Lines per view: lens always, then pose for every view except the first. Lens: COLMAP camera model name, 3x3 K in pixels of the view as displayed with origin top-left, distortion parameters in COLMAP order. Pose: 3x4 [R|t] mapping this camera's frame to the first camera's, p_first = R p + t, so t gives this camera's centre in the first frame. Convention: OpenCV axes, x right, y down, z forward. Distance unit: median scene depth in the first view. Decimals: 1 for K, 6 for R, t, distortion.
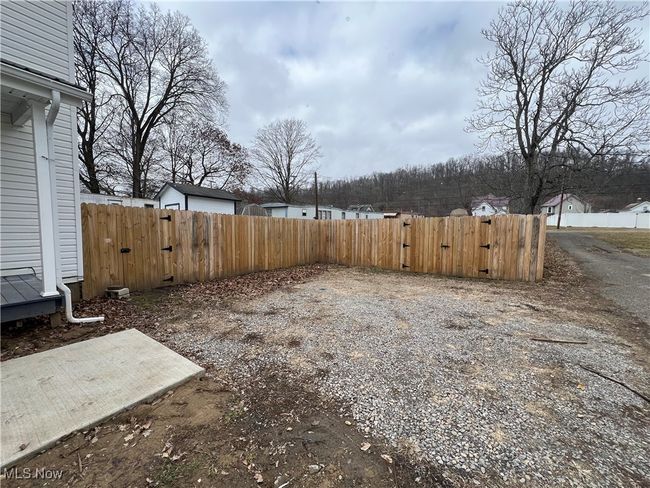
lens RADIAL K [[259.3, 0, 326.9], [0, 259.3, 245.0], [0, 0, 1]] dist [-0.004269, -0.000225]
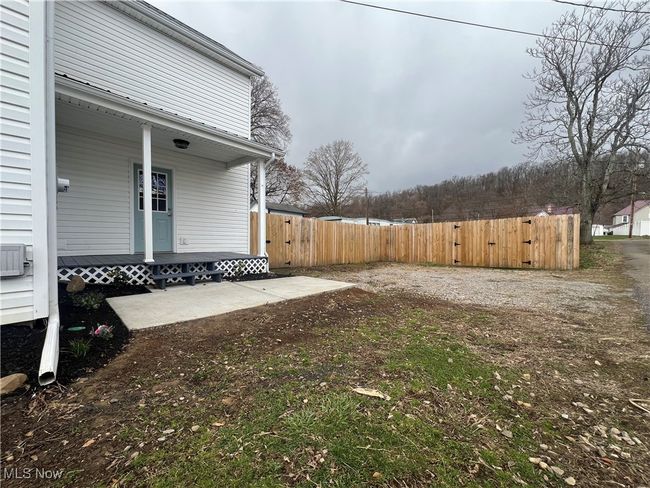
lens RADIAL K [[259.3, 0, 326.3], [0, 259.3, 246.4], [0, 0, 1]] dist [-0.004269, -0.000225]
pose [[0.987138, -0.005387, -0.159782, -0.046606], [-0.003120, 0.998593, -0.052943, 0.034156], [0.159842, 0.052760, 0.985732, -0.128625]]
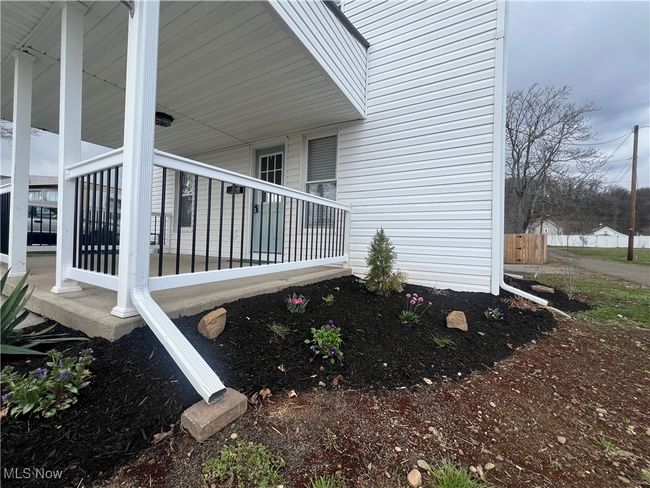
lens RADIAL K [[262.7, 0, 325.7], [0, 262.7, 243.0], [0, 0, 1]] dist [0.000566, -0.000117]
pose [[0.997838, 0.023158, 0.061504, -0.399626], [-0.018736, 0.997263, -0.071525, 0.053199], [-0.062992, 0.070218, 0.995541, -0.379751]]
